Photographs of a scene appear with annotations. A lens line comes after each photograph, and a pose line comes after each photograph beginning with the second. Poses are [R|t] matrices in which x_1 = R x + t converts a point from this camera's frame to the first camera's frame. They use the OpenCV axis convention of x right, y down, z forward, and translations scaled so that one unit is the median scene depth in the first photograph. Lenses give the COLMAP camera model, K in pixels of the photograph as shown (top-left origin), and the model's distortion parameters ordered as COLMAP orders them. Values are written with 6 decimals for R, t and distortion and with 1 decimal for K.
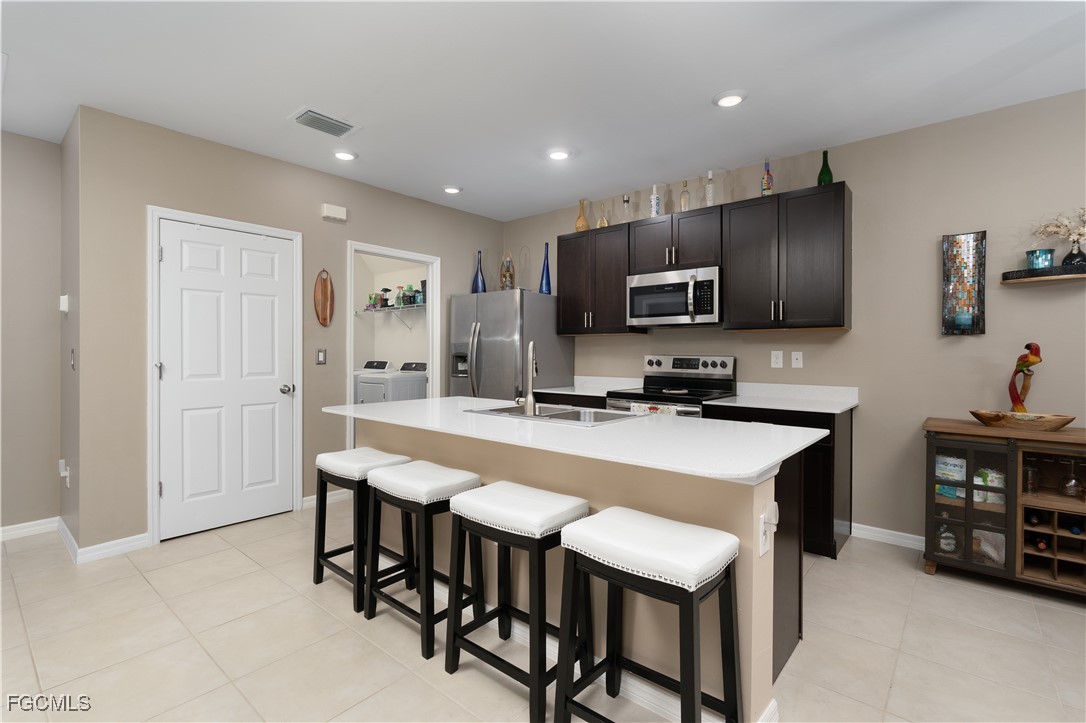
lens RADIAL K [[502.8, 0, 536.9], [0, 502.8, 352.9], [0, 0, 1]] dist [-0.001412, -0.001860]
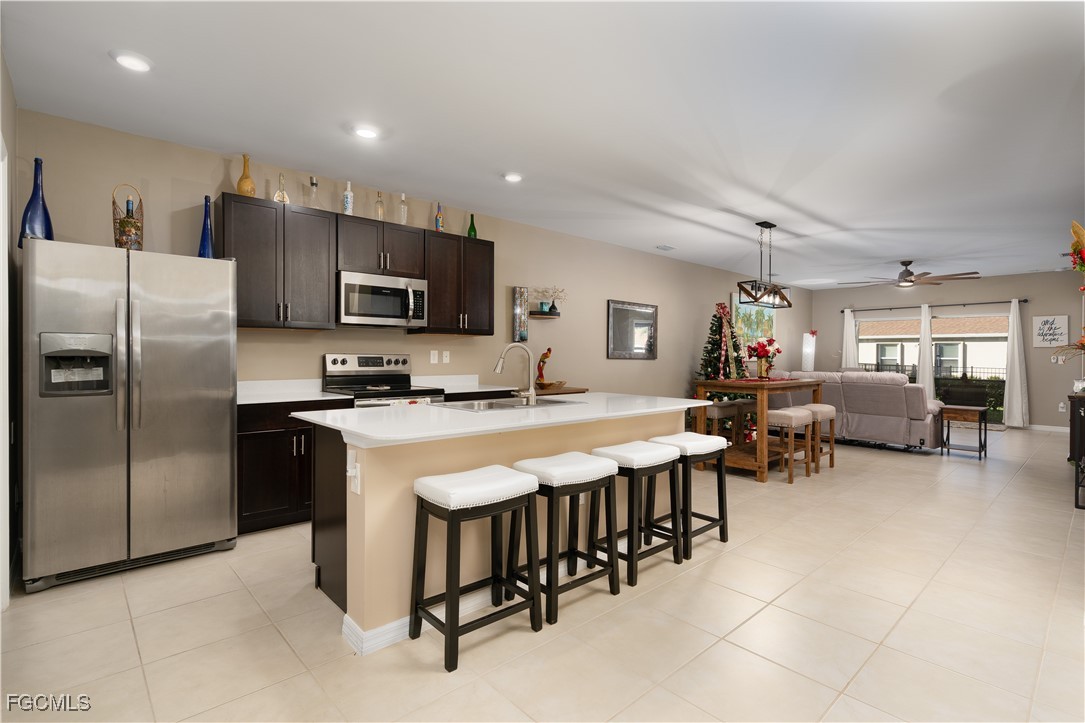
lens RADIAL K [[517.3, 0, 537.9], [0, 517.3, 360.3], [0, 0, 1]] dist [-0.004389, 0.000089]
pose [[0.121249, -0.013298, 0.992533, -0.769983], [-0.001834, 0.999906, 0.013621, 0.002662], [-0.992620, -0.003472, 0.121213, 0.531791]]
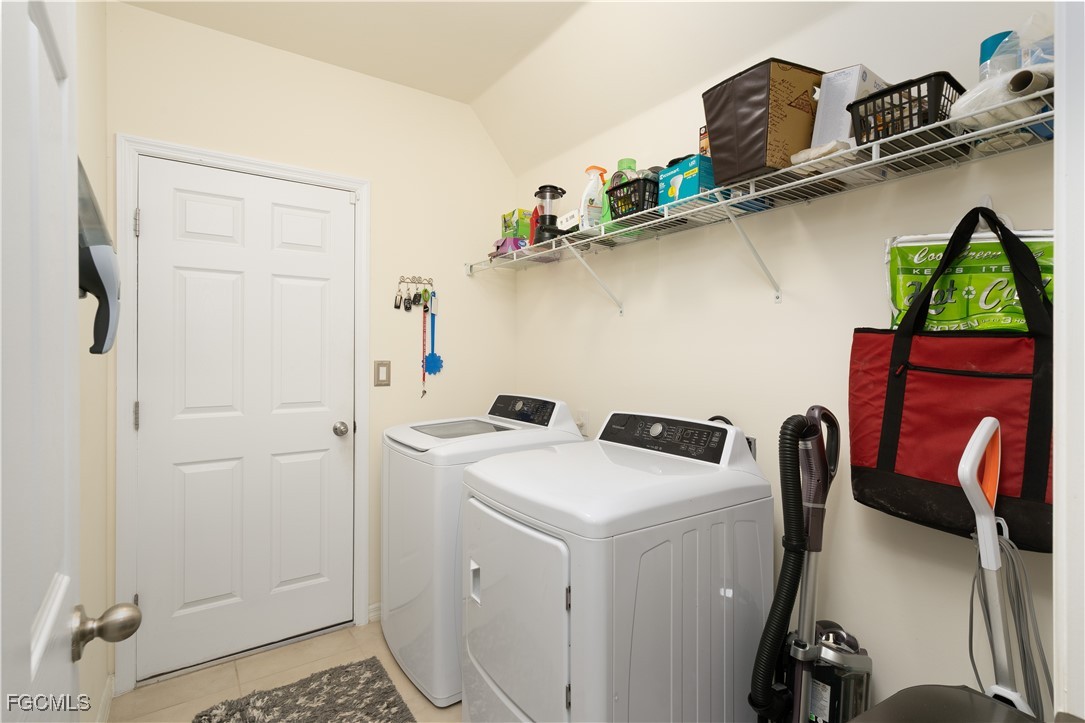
lens RADIAL K [[517.3, 0, 540.7], [0, 517.3, 356.5], [0, 0, 1]] dist [-0.004389, 0.000089]
pose [[0.968329, -0.001153, -0.249676, -0.356280], [0.002612, 0.999981, 0.005511, -0.025090], [0.249665, -0.005988, 0.968314, 1.071529]]
